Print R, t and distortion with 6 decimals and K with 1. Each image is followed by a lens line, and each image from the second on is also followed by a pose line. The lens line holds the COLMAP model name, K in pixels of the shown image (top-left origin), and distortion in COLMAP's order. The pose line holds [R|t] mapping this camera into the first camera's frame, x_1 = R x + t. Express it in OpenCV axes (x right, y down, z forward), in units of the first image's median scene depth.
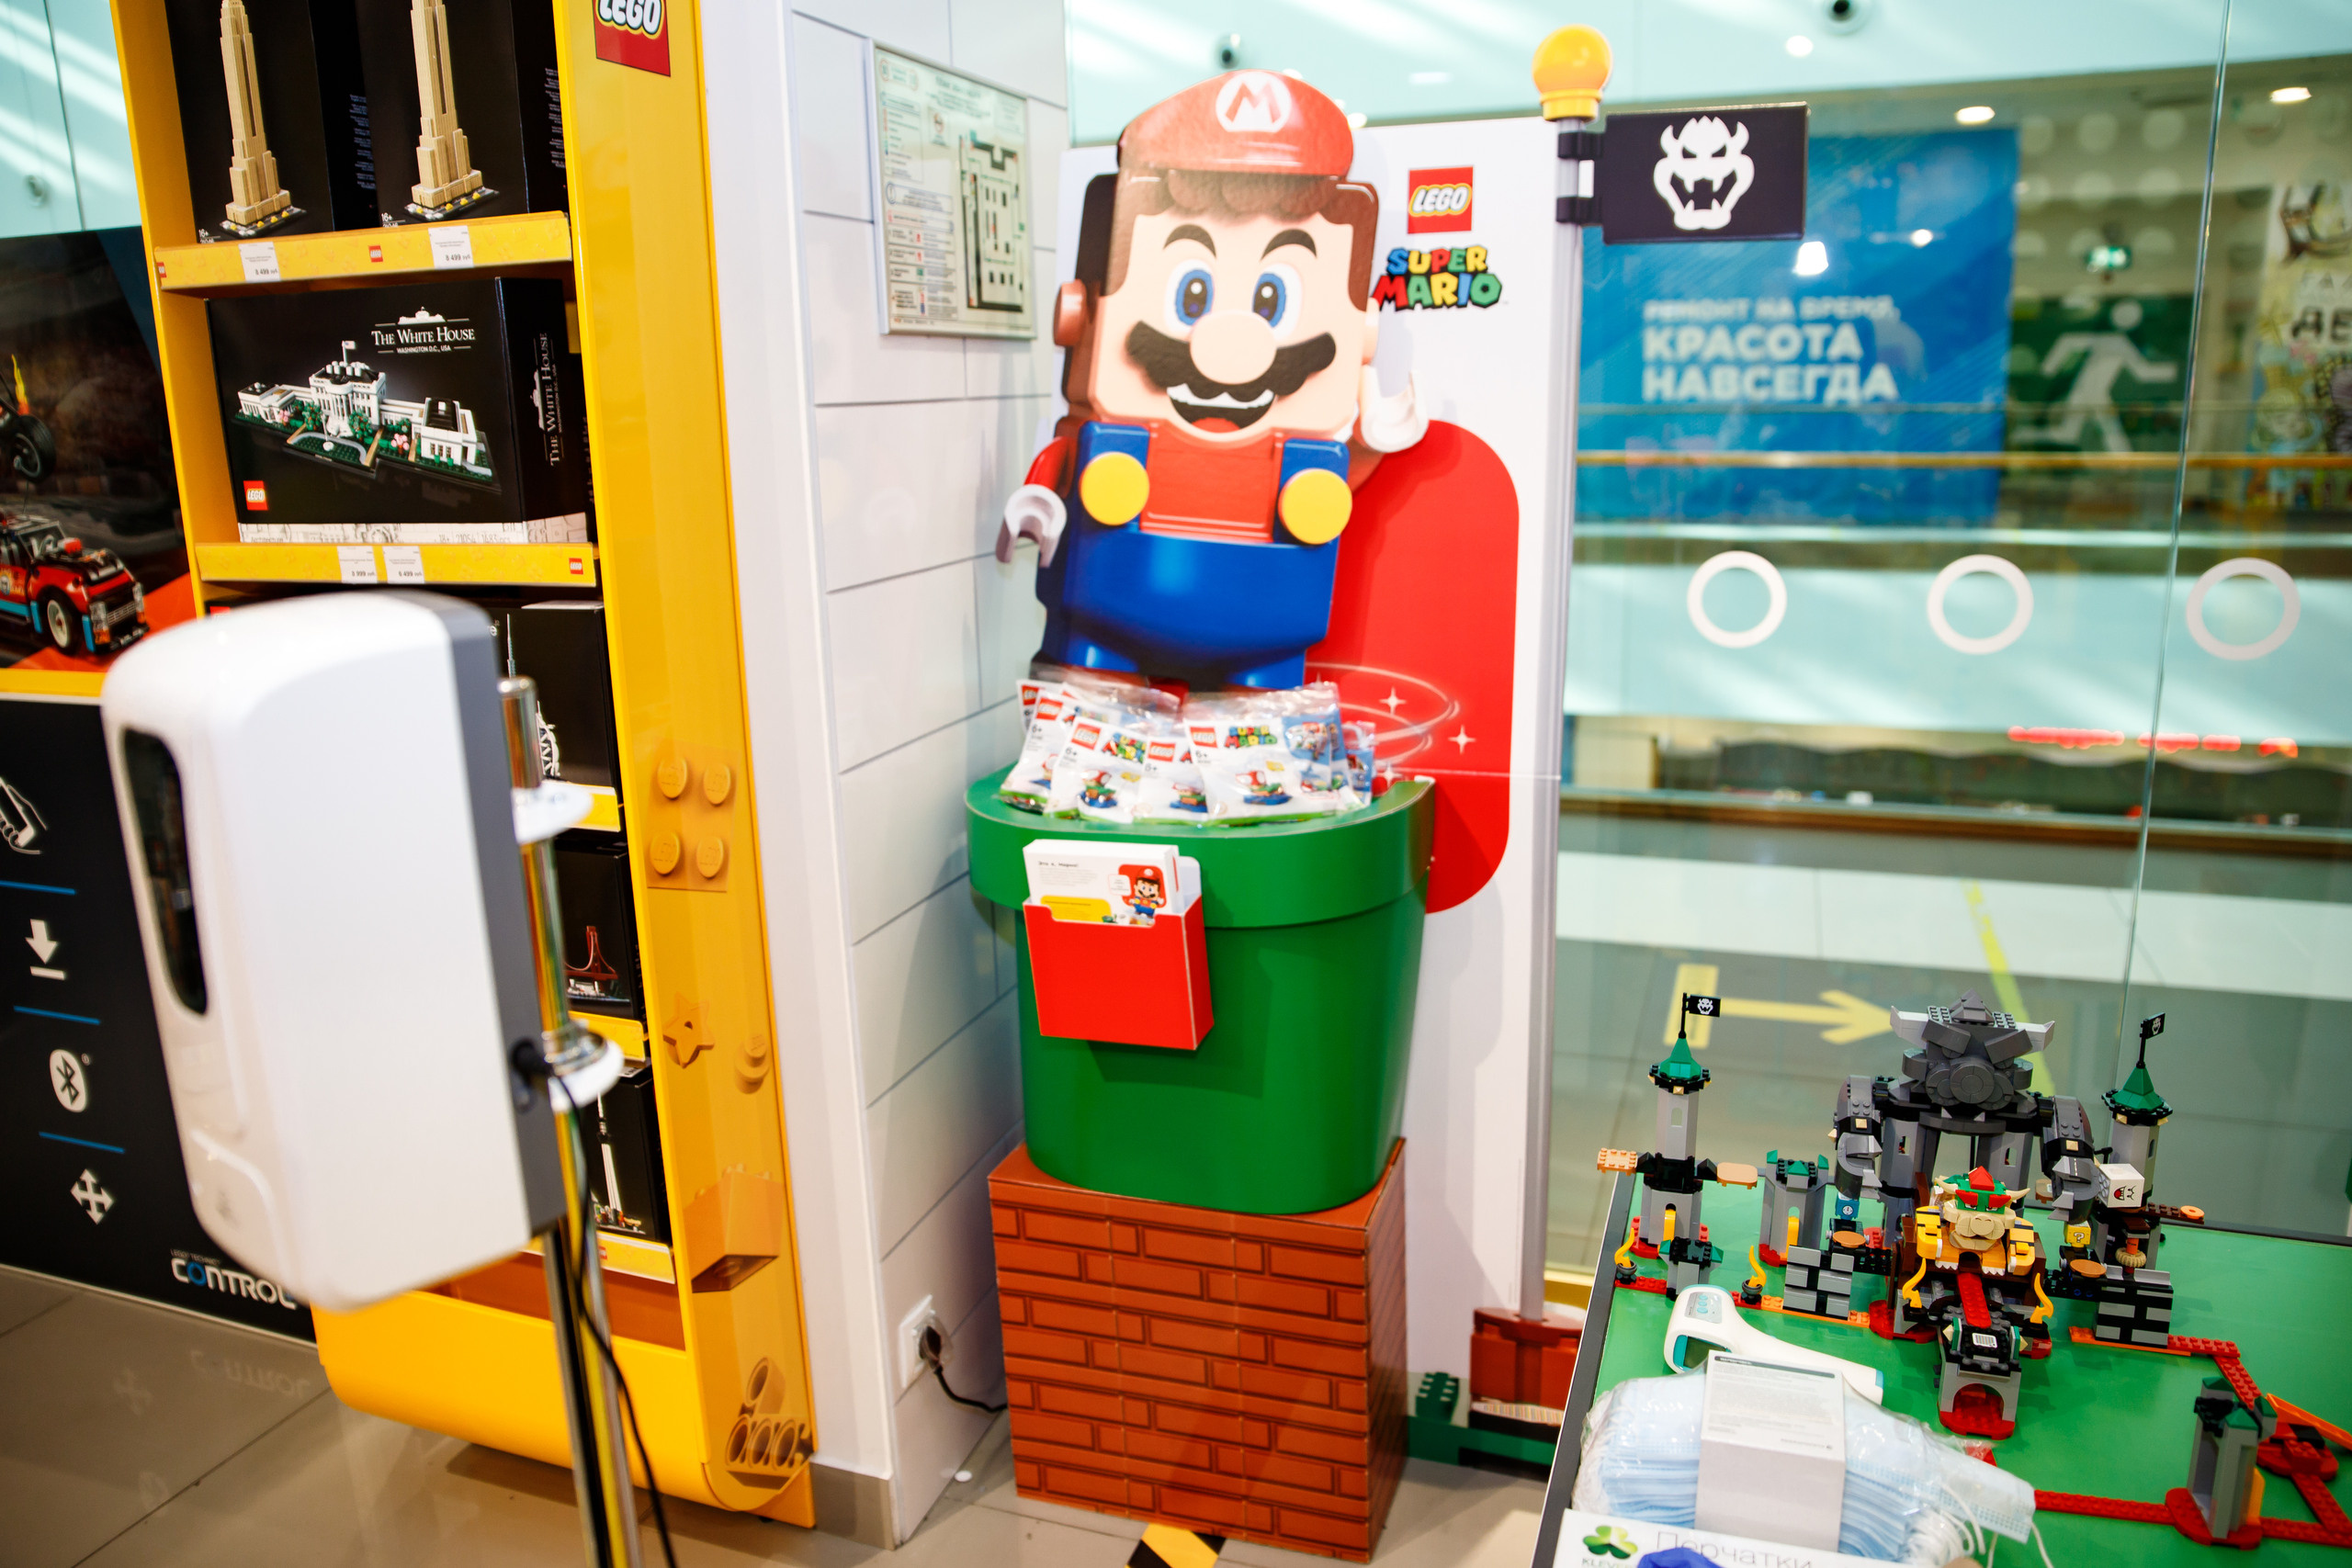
lens RADIAL K [[1688.0, 0, 1187.3], [0, 1688.0, 783.4], [0, 0, 1]] dist [-0.133296, 0.094552]
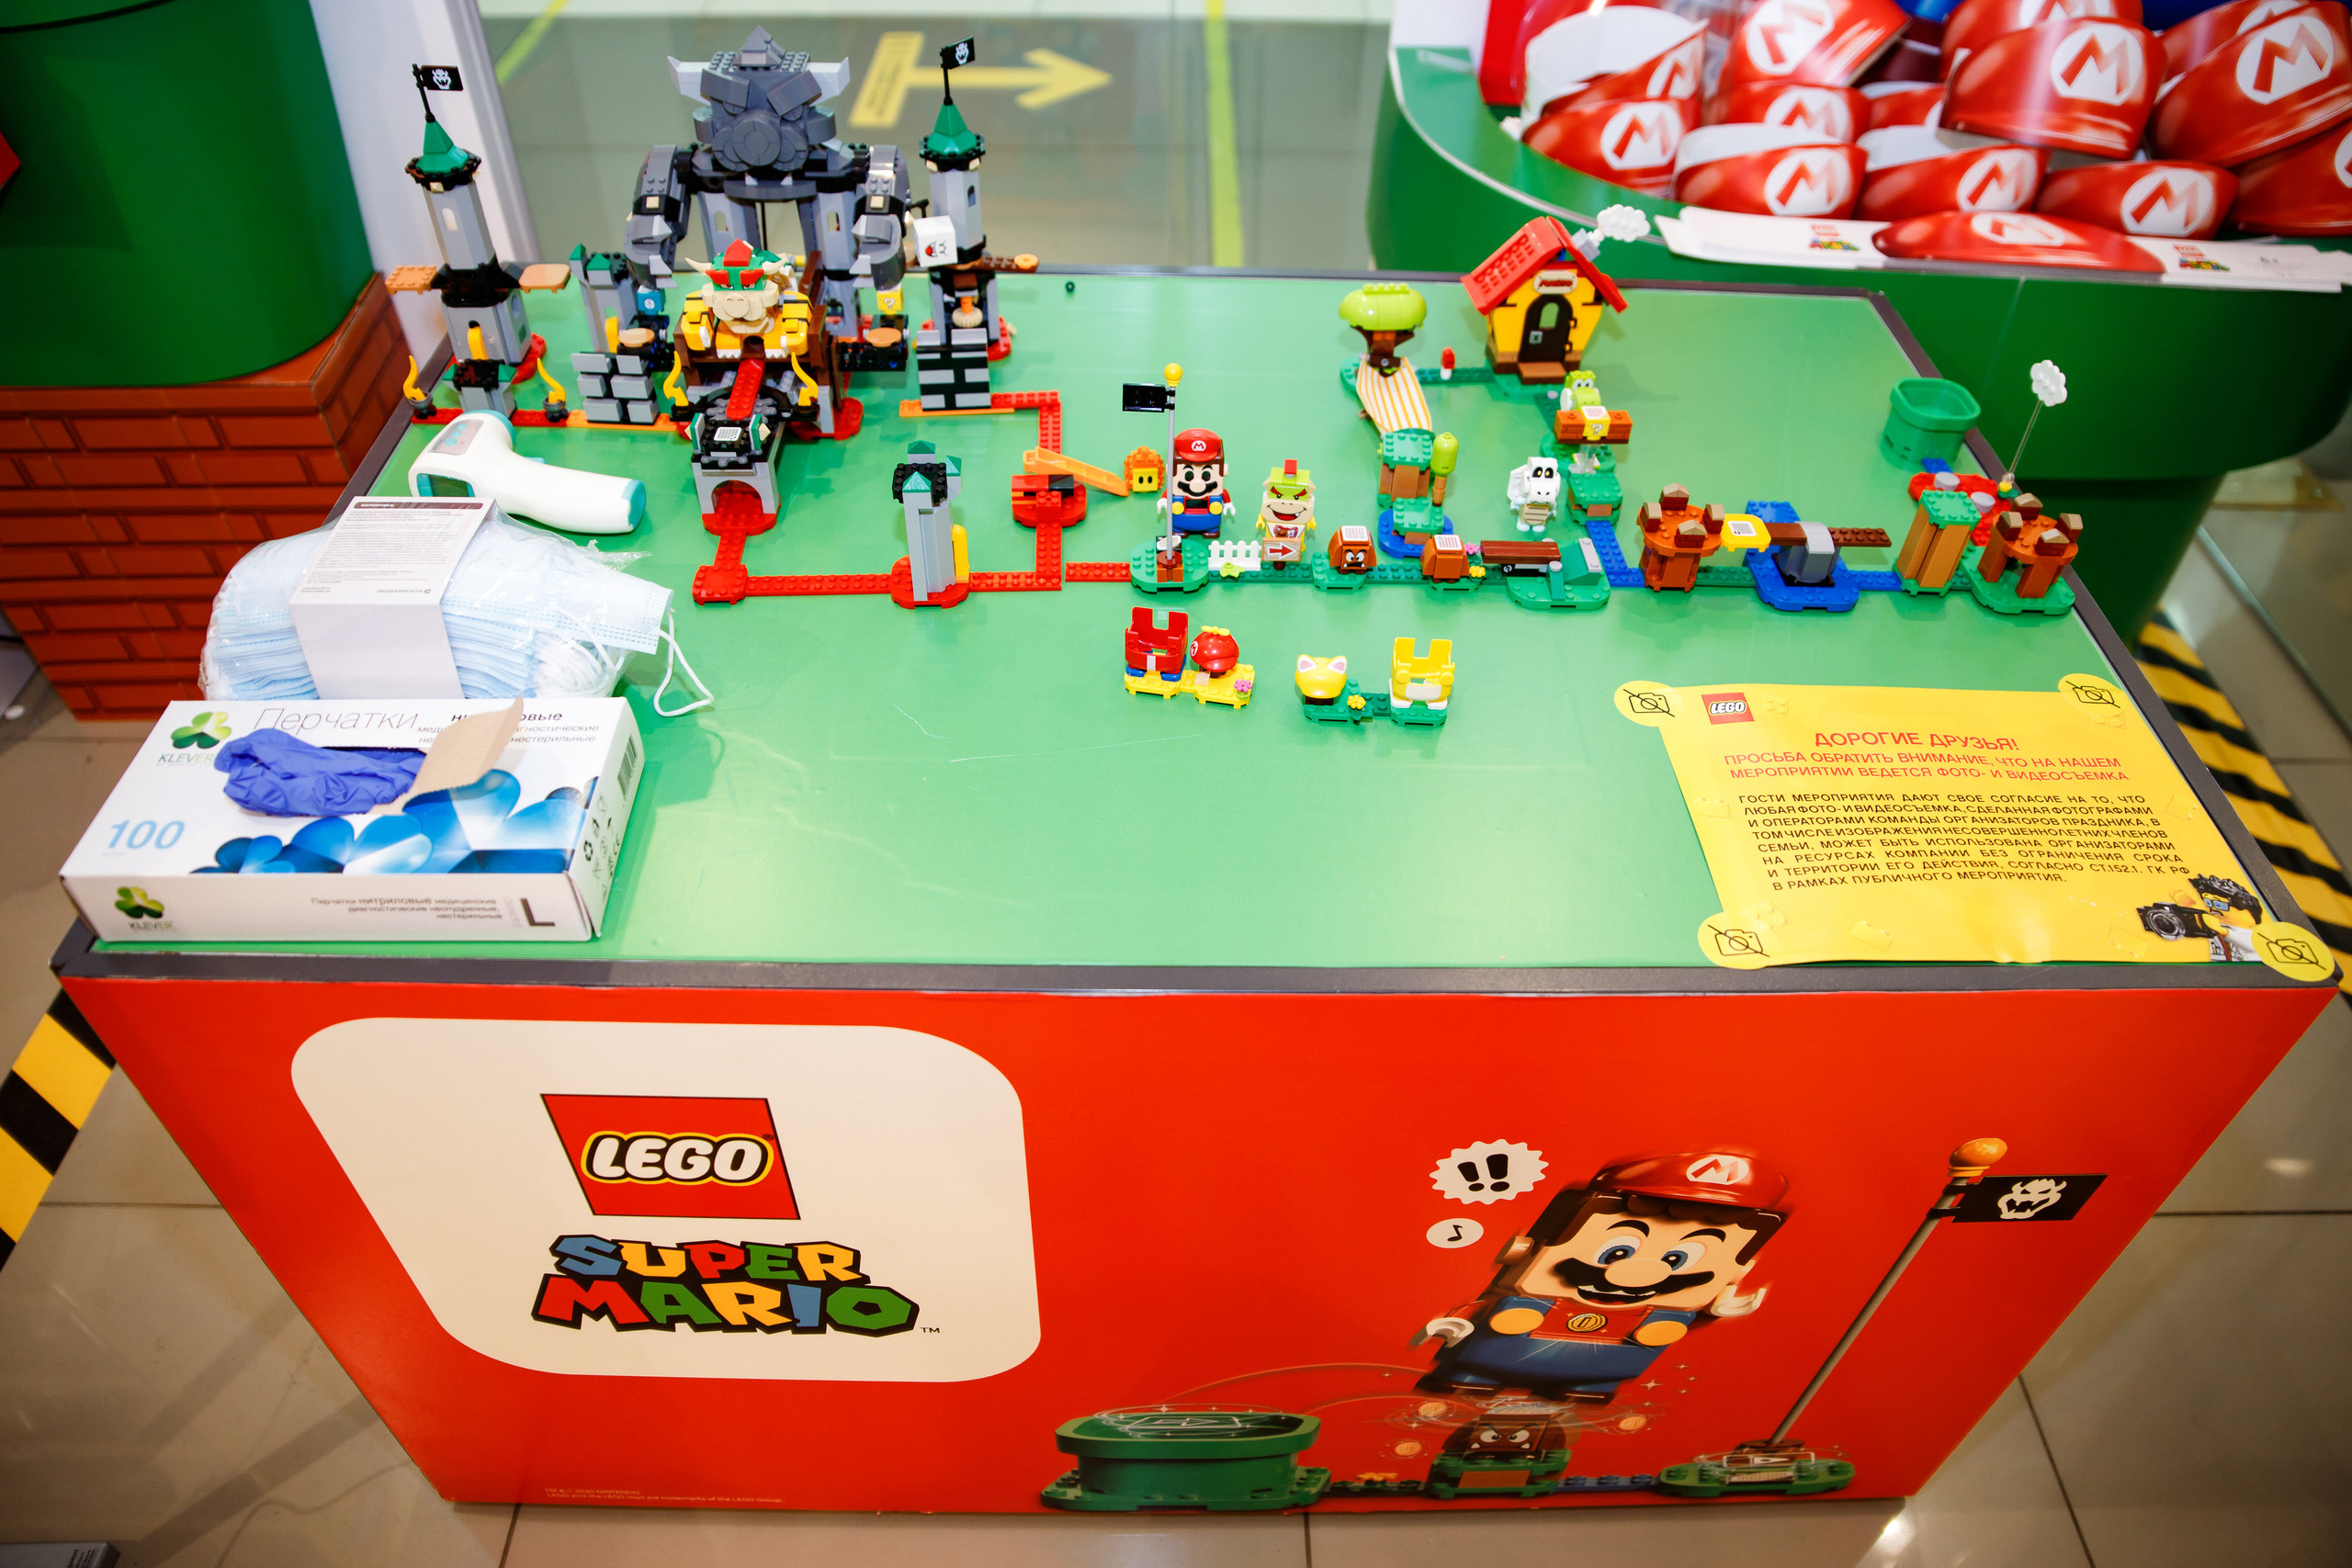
lens RADIAL K [[1644.4, 0, 1185.1], [0, 1644.4, 786.4], [0, 0, 1]] dist [-0.130660, 0.086341]
pose [[0.939546, -0.207692, 0.272246, 0.276906], [0.039934, 0.856091, 0.515280, 0.033567], [-0.340087, -0.473258, 0.812630, 0.050945]]
